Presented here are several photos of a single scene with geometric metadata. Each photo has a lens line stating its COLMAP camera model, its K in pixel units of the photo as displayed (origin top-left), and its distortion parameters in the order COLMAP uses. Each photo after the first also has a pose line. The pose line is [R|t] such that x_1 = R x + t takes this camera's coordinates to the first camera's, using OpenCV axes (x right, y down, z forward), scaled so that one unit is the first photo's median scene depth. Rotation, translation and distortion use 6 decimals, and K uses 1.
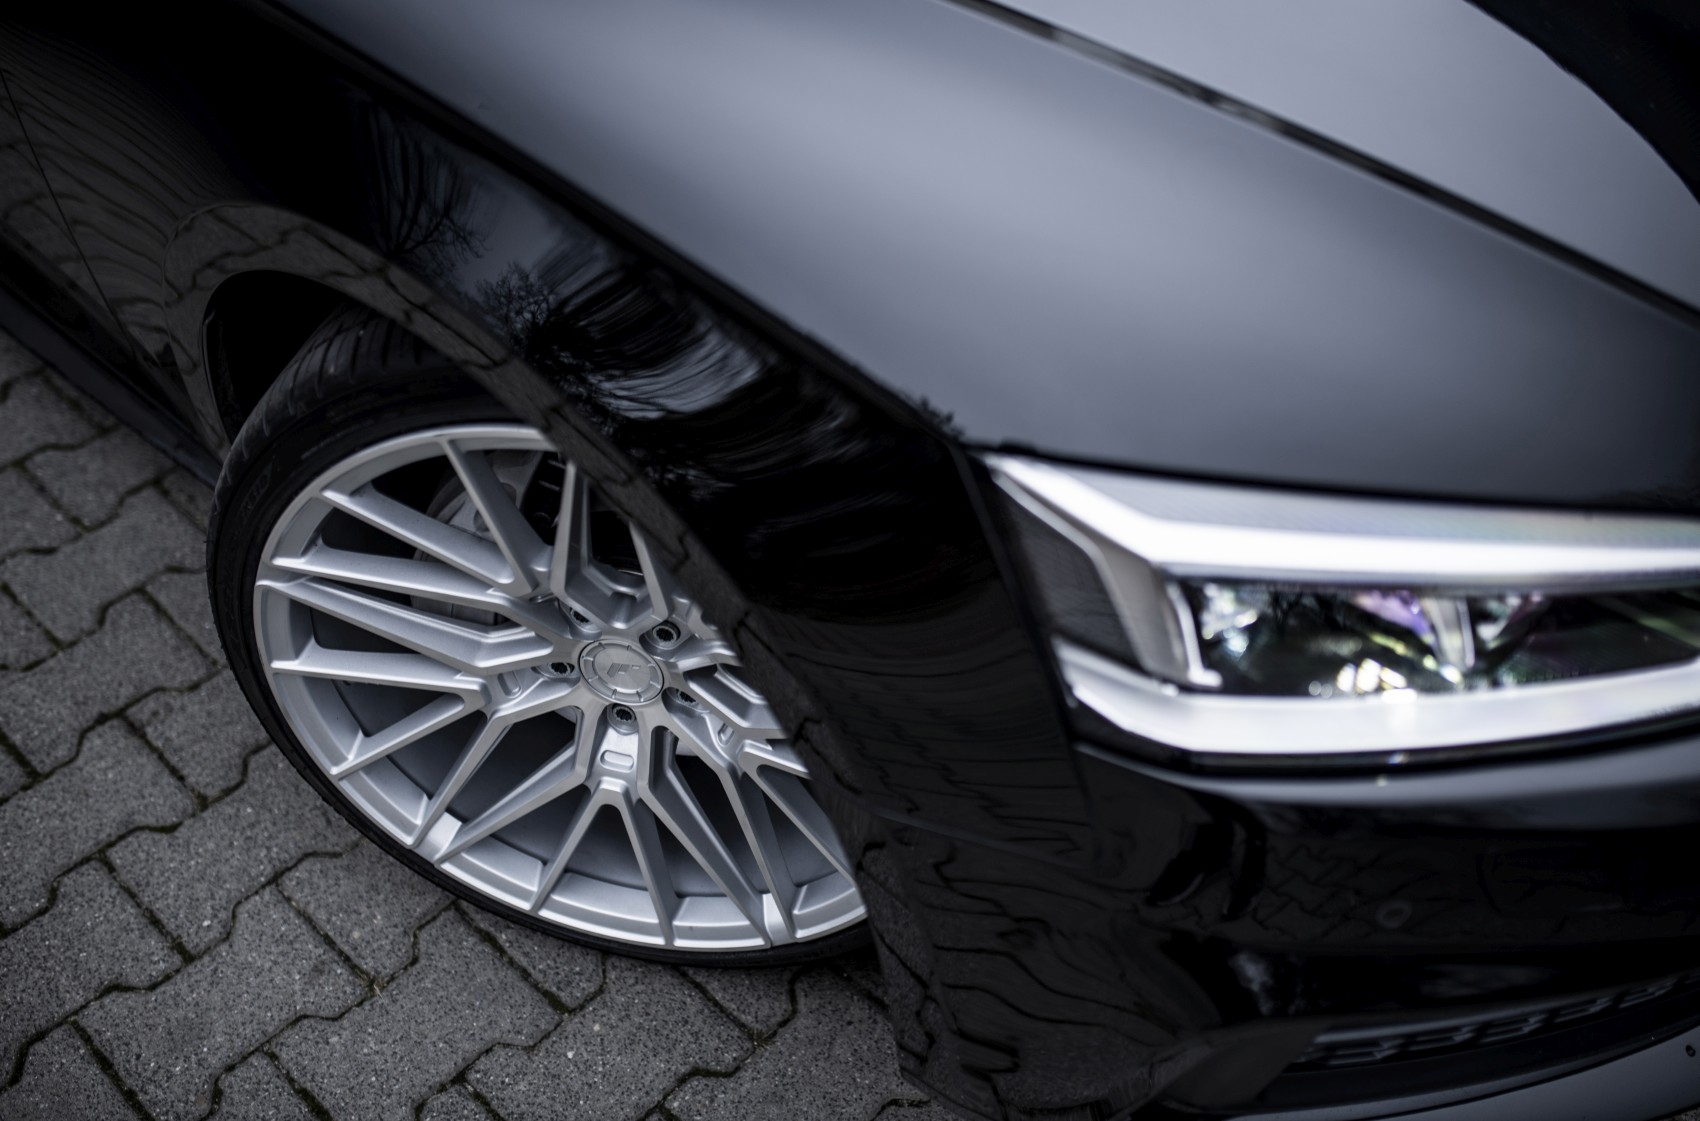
lens RADIAL K [[1659.7, 0, 850.0], [0, 1659.7, 560.5], [0, 0, 1]] dist [-0.043970, 0.038298]
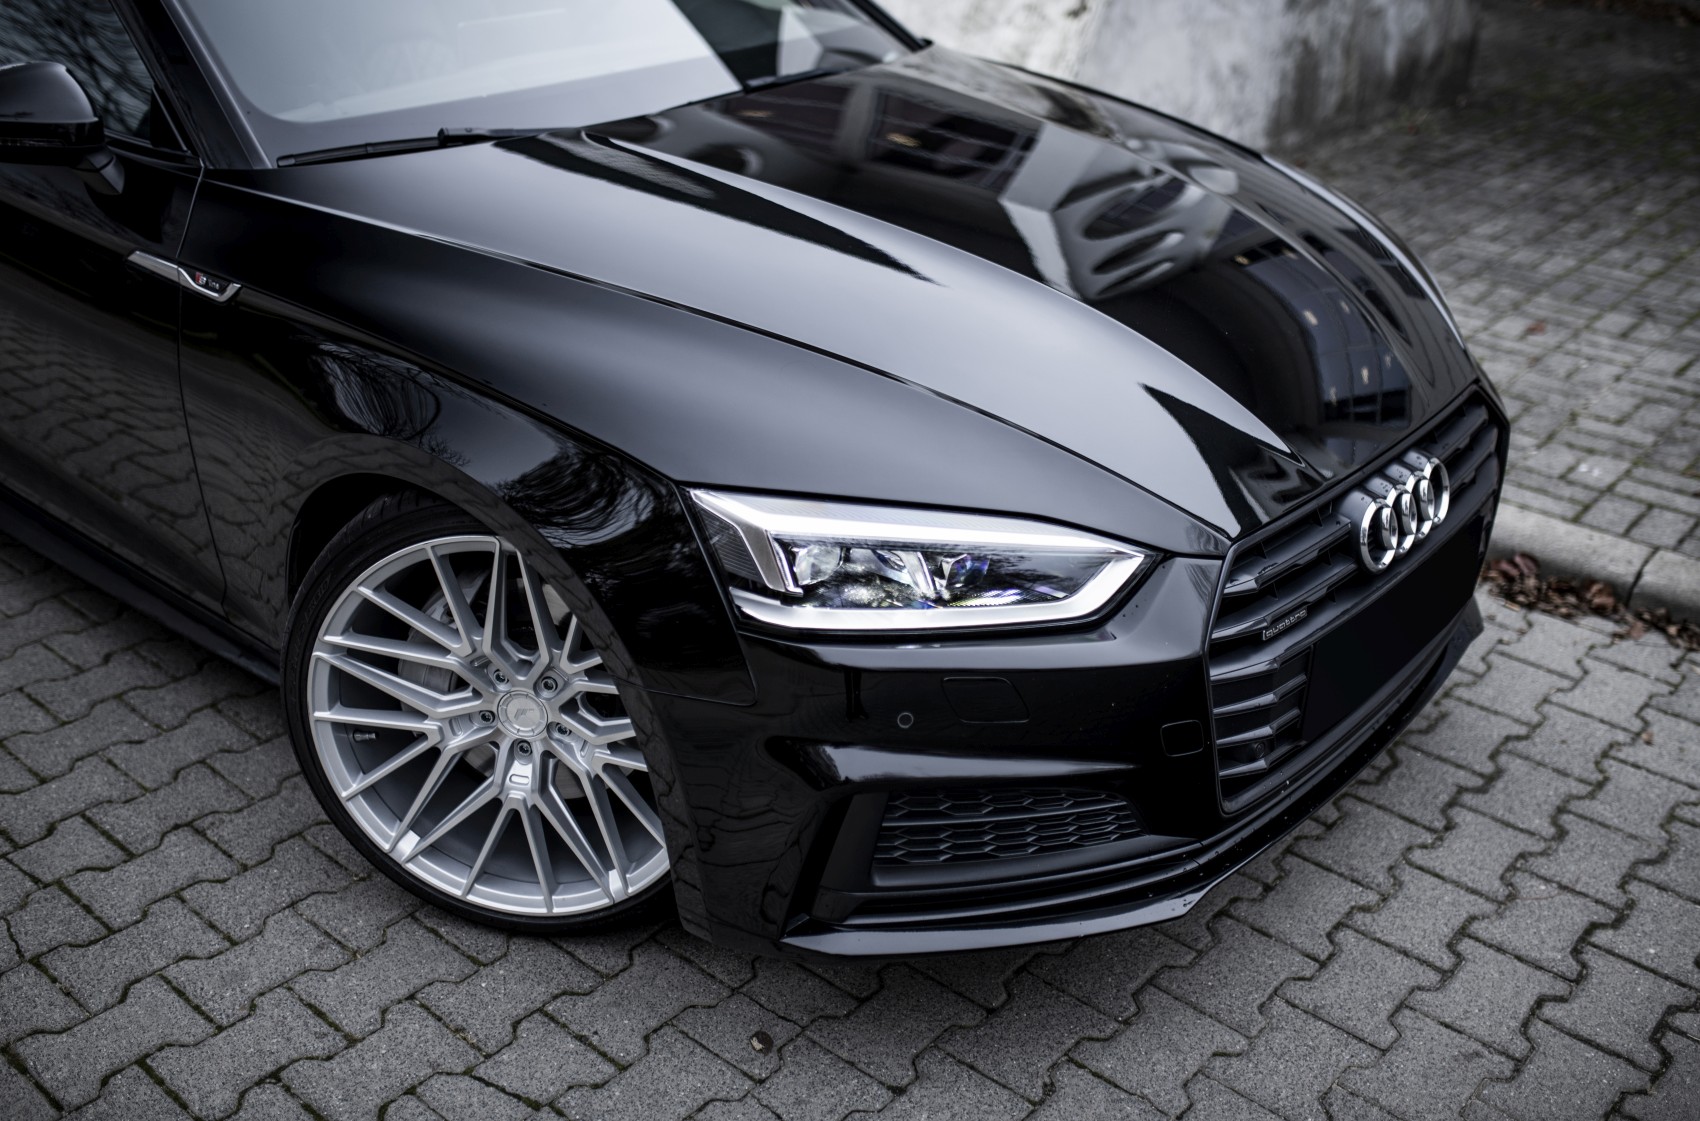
lens RADIAL K [[1659.7, 0, 850.0], [0, 1659.7, 560.5], [0, 0, 1]] dist [-0.043970, 0.038298]
pose [[0.999058, -0.020335, 0.038322, 0.118032], [0.031449, 0.947959, -0.316835, 0.408731], [-0.029885, 0.317742, 0.947706, -0.581725]]
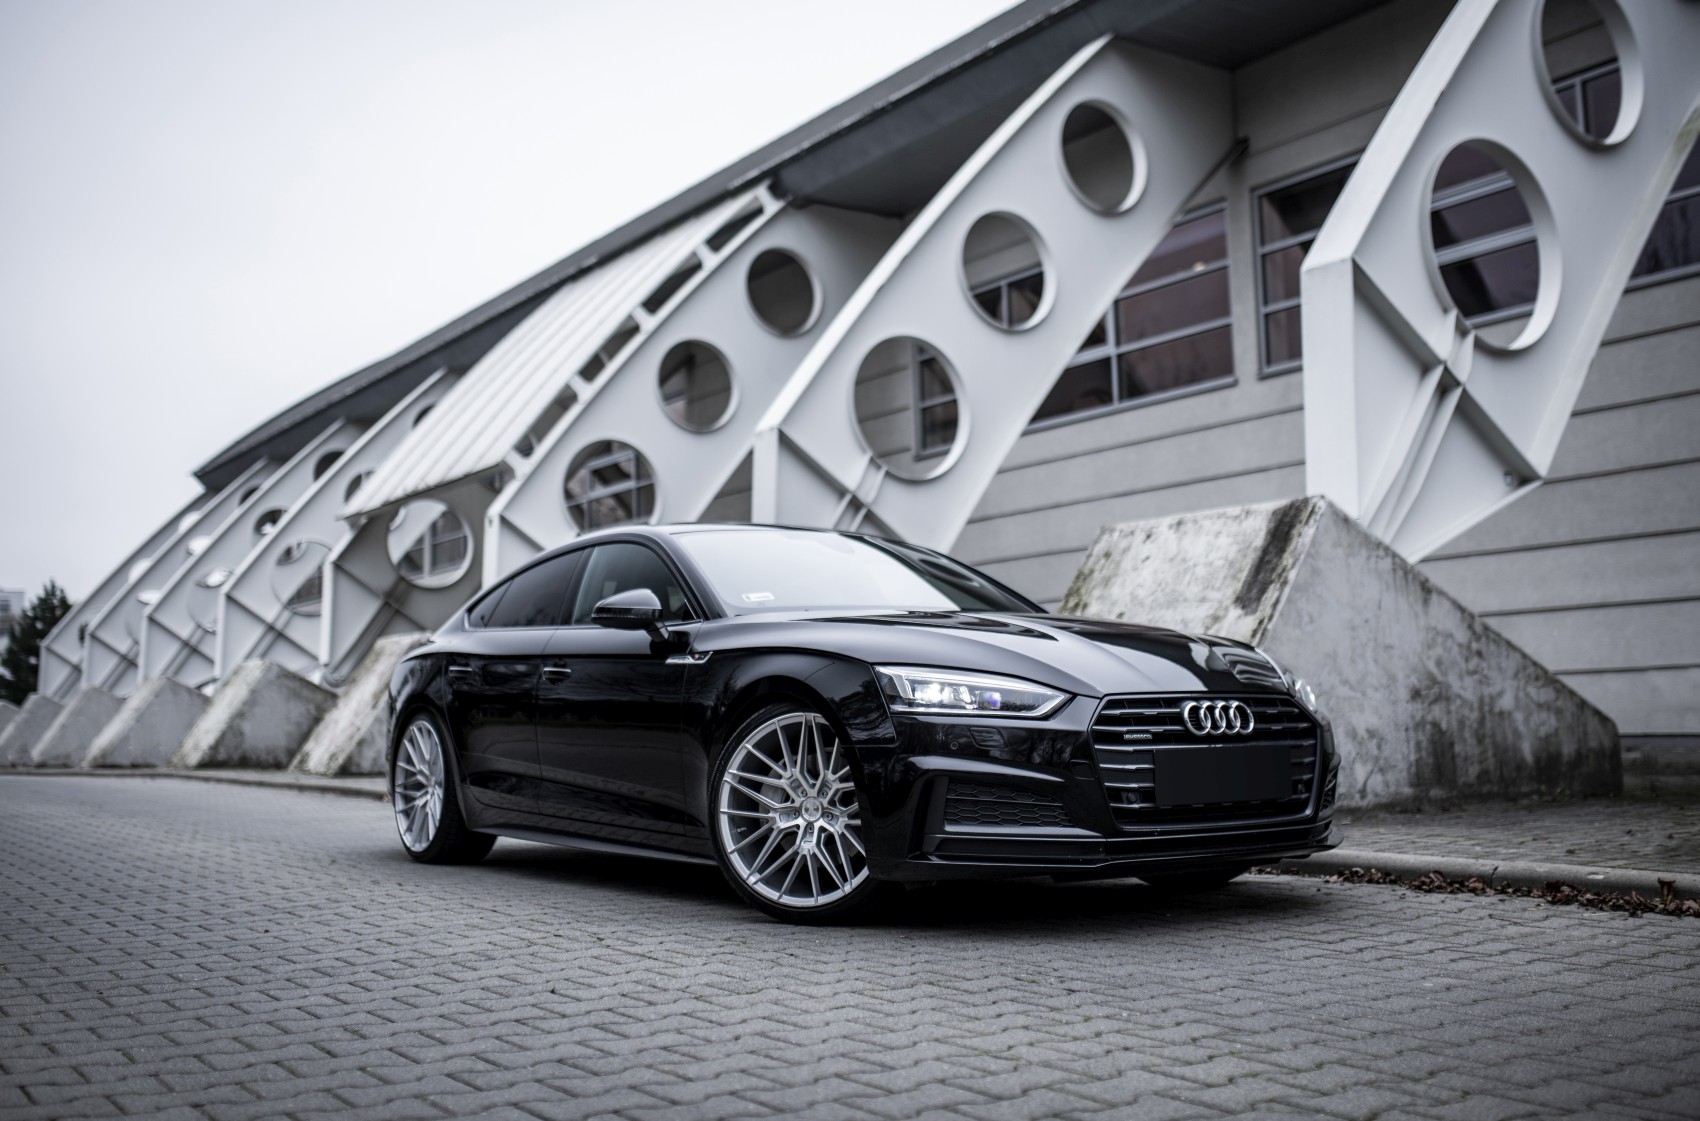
lens RADIAL K [[1692.4, 0, 850.0], [0, 1692.4, 560.5], [0, 0, 1]] dist [-0.029735, -0.002798]
pose [[0.972481, -0.066786, -0.223203, 0.730545], [-0.135744, 0.616200, -0.775803, 2.336942], [0.189351, 0.784753, 0.590178, -1.465393]]
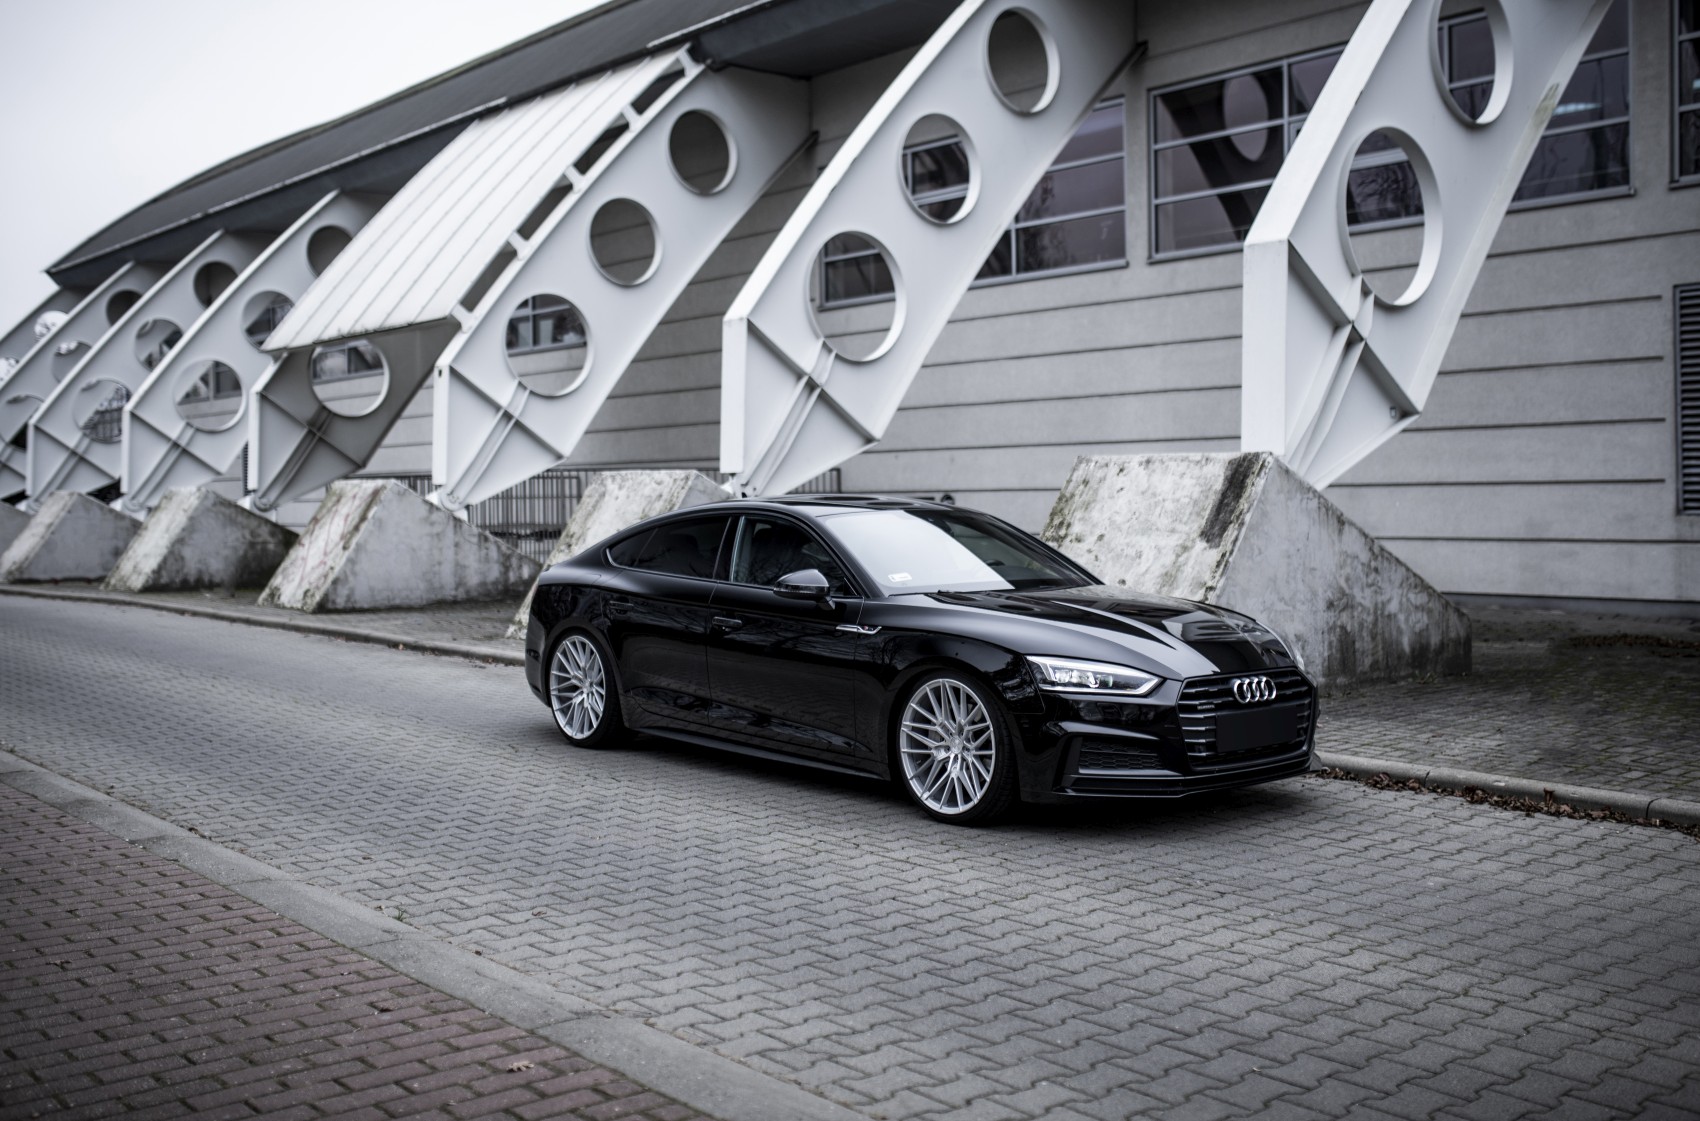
lens RADIAL K [[1659.7, 0, 850.0], [0, 1659.7, 560.5], [0, 0, 1]] dist [-0.043970, 0.038298]
pose [[0.992555, -0.032384, -0.117411, 0.095308], [-0.059302, 0.713519, -0.698122, 2.900637], [0.106383, 0.699887, 0.706286, -2.751166]]
